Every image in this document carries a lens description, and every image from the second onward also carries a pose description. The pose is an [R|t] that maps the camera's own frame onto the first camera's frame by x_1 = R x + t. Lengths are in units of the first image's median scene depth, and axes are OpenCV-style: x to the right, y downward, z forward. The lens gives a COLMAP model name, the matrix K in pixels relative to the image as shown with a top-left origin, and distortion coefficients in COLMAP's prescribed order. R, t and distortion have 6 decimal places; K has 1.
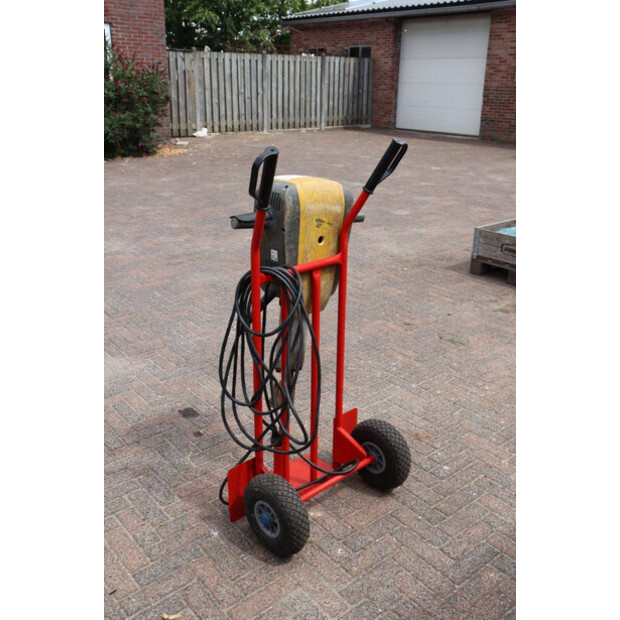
lens RADIAL K [[623.4, 0, 310.0], [0, 623.4, 310.0], [0, 0, 1]] dist [-0.062829, 0.007290]
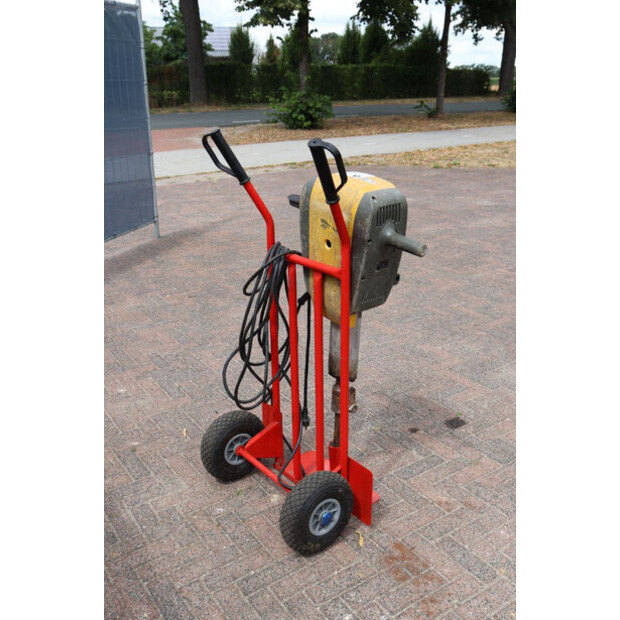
lens RADIAL K [[623.4, 0, 310.0], [0, 623.4, 310.0], [0, 0, 1]] dist [-0.062829, 0.007290]
pose [[-0.091814, 0.338217, -0.936579, 0.925116], [-0.329819, 0.877132, 0.349082, -0.343629], [0.939569, 0.340952, 0.031017, 0.996262]]
